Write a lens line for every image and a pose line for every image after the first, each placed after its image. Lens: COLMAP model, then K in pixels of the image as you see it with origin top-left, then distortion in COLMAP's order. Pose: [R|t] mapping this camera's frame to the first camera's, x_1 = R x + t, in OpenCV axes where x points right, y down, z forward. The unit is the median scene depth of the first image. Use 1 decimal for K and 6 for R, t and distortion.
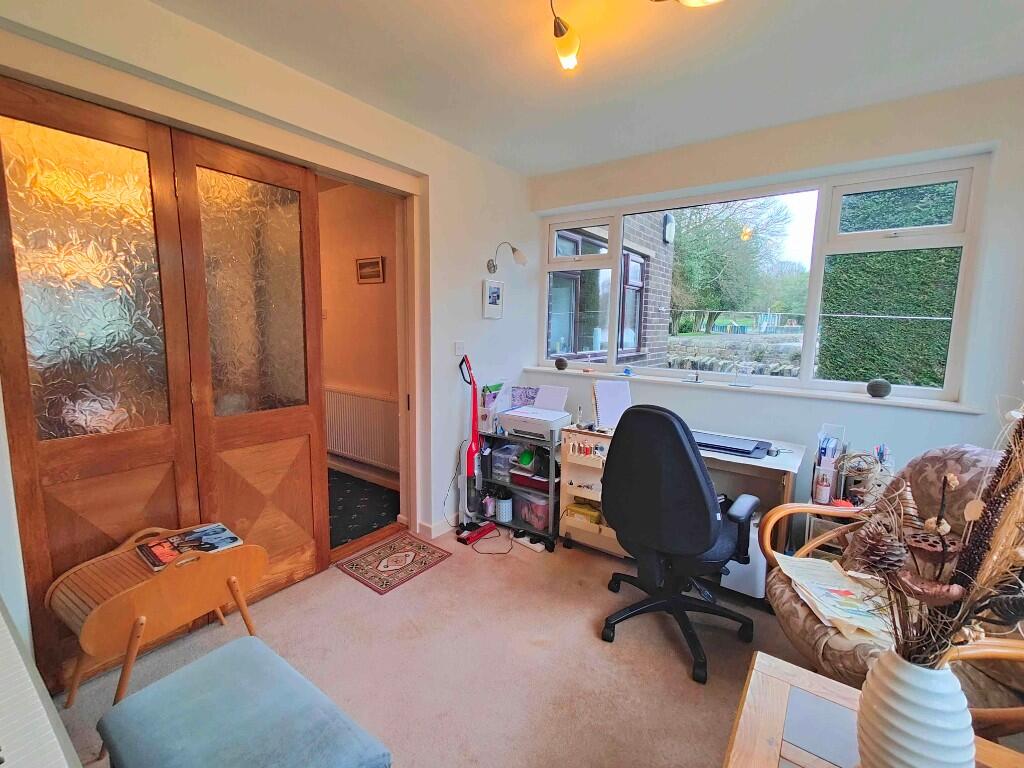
lens RADIAL K [[455.2, 0, 511.3], [0, 455.2, 382.7], [0, 0, 1]] dist [0.018123, 0.000667]
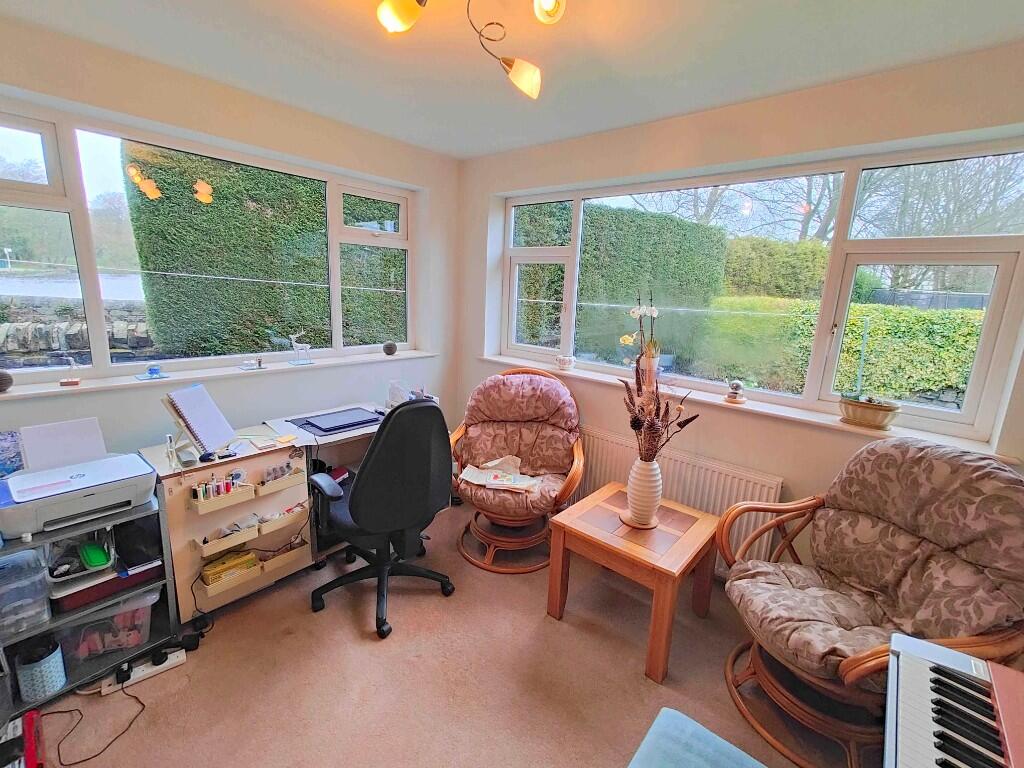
lens RADIAL K [[455.2, 0, 514.0], [0, 455.2, 380.2], [0, 0, 1]] dist [0.018123, 0.000667]
pose [[0.099600, -0.219639, 0.970484, -0.510415], [0.092811, 0.973132, 0.210714, -0.144099], [-0.990690, 0.069084, 0.117309, 0.457986]]
